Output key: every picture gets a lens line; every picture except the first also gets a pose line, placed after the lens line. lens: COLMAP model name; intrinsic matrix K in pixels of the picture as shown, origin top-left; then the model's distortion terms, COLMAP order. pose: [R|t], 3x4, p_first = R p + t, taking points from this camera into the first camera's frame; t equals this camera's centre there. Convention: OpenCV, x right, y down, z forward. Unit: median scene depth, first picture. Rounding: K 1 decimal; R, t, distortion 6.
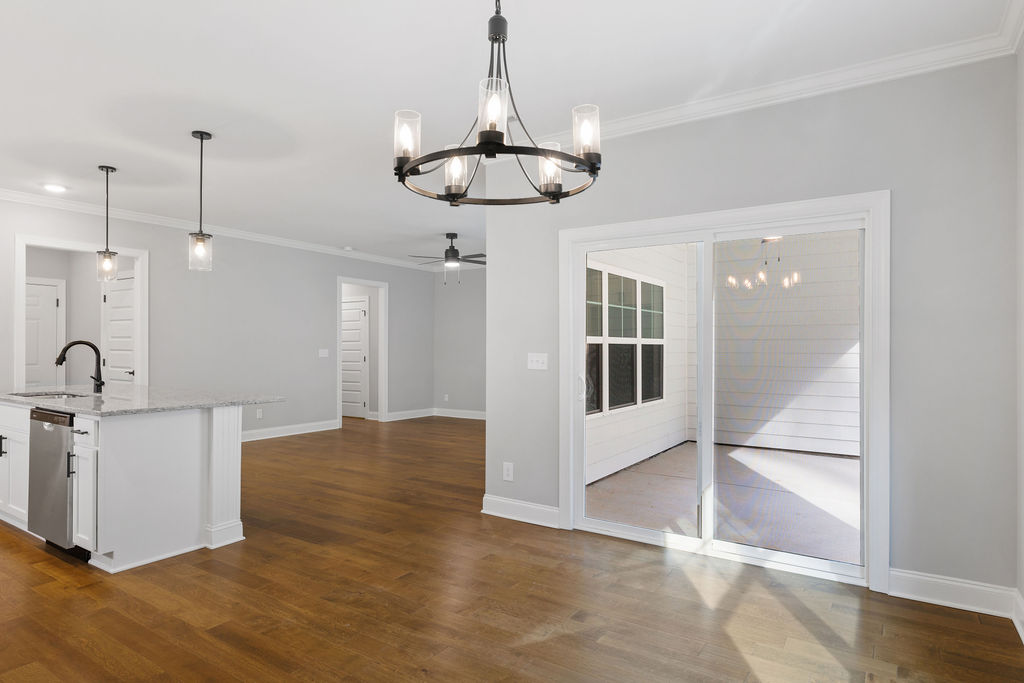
lens RADIAL K [[589.3, 0, 506.4], [0, 589.3, 343.6], [0, 0, 1]] dist [-0.000554, 0.000976]
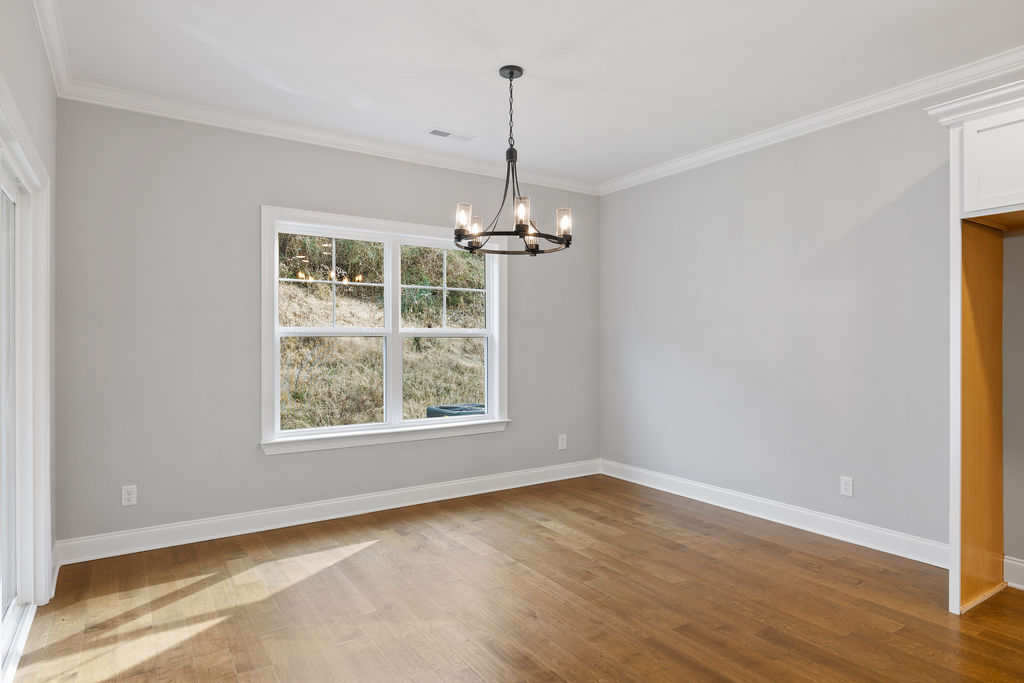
lens RADIAL K [[589.3, 0, 506.4], [0, 589.3, 343.6], [0, 0, 1]] dist [-0.000554, 0.000976]
pose [[-0.922278, -0.005128, 0.386494, -0.263870], [-0.004183, 0.999986, 0.003288, 0.001713], [-0.386505, 0.001415, -0.922286, 1.030003]]
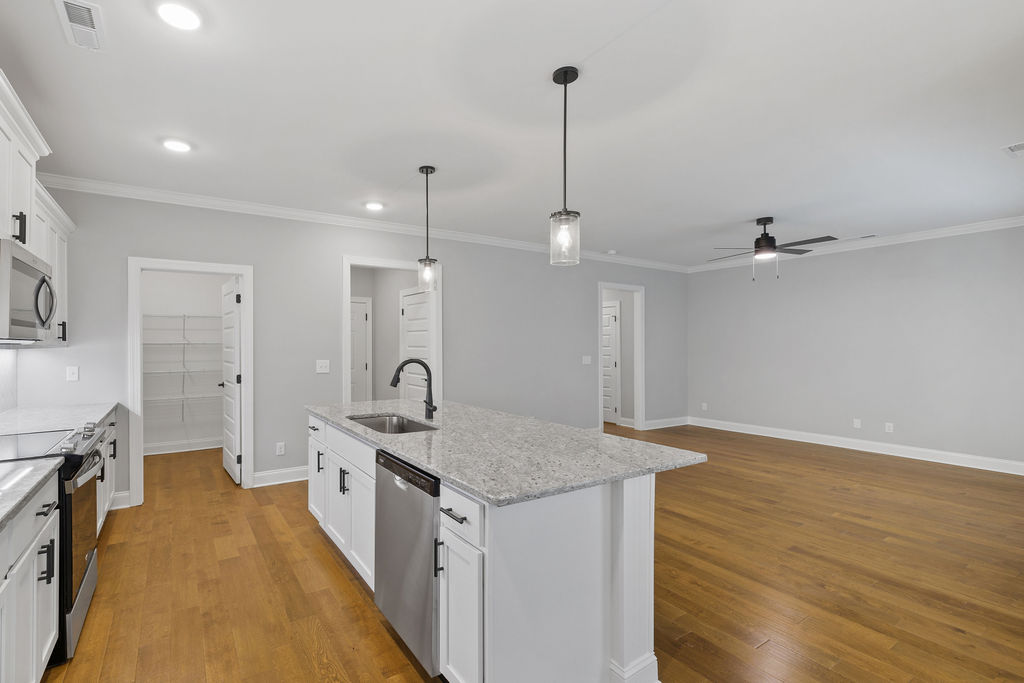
lens RADIAL K [[458.8, 0, 444.5], [0, 458.8, 341.7], [0, 0, 1]] dist [0.001364, 0.000191]
pose [[0.901702, -0.006869, -0.432304, -0.358401], [0.006148, 0.999976, -0.003066, -0.025745], [0.432315, 0.000107, 0.901723, 0.378849]]
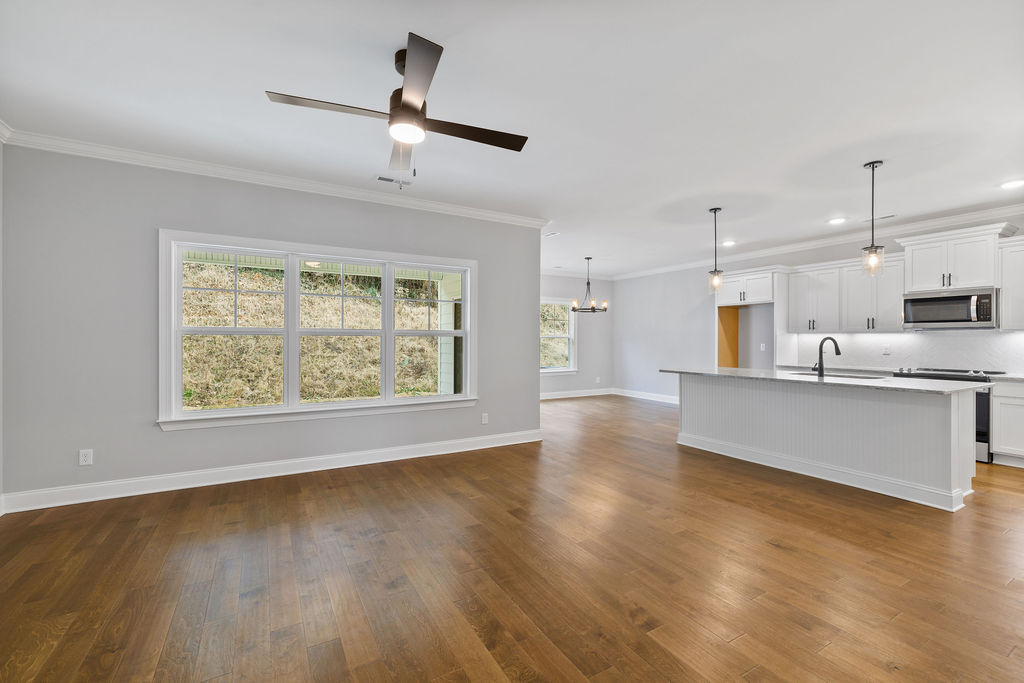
lens RADIAL K [[429.6, 0, 506.9], [0, 429.6, 341.1], [0, 0, 1]] dist [0.000808, 0.000127]
pose [[-0.899167, -0.007228, 0.437545, -0.457299], [-0.008291, 0.999965, -0.000521, 0.009733], [-0.437526, -0.004097, -0.899196, 2.014059]]
